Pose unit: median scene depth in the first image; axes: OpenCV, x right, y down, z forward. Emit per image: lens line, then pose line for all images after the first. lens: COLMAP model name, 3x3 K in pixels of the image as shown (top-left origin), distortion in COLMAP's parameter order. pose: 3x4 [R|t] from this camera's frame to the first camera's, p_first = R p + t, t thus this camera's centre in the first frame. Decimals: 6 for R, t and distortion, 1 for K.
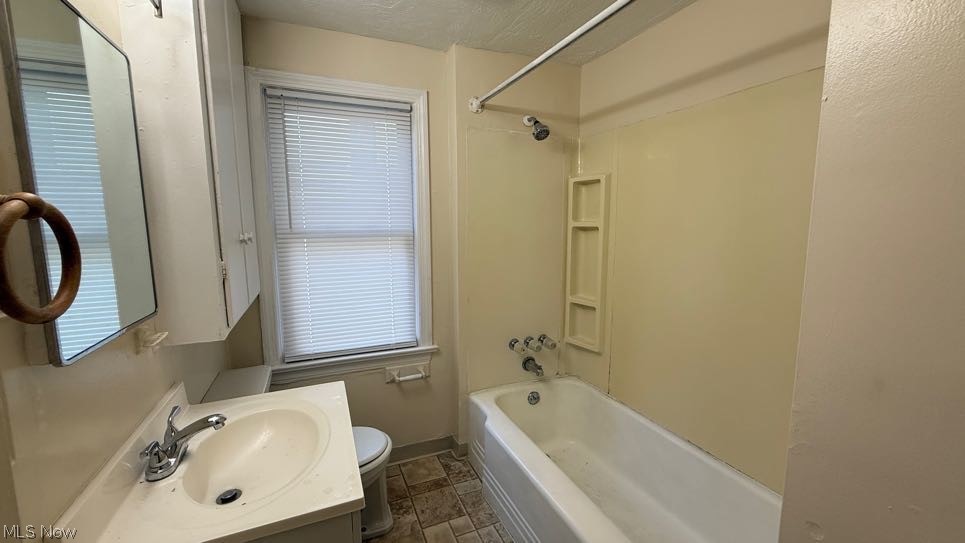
lens RADIAL K [[405.0, 0, 486.4], [0, 405.0, 272.5], [0, 0, 1]] dist [0.000603, 0.000296]
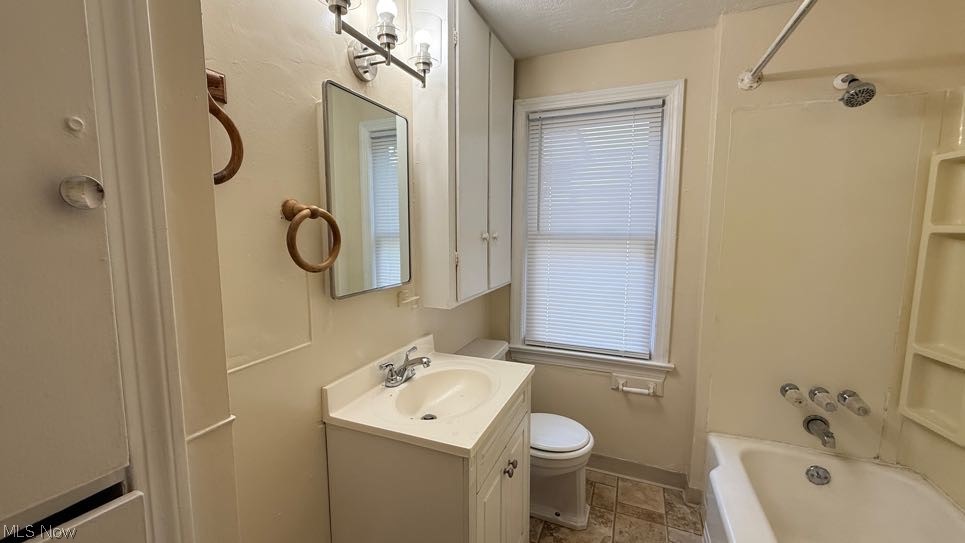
lens RADIAL K [[407.5, 0, 469.0], [0, 407.5, 273.0], [0, 0, 1]] dist [-0.000983, 0.000031]
pose [[0.665810, 0.084053, -0.741372, 0.235040], [-0.097457, 0.994919, 0.025274, 0.002319], [0.739729, 0.055424, 0.670618, 0.066596]]
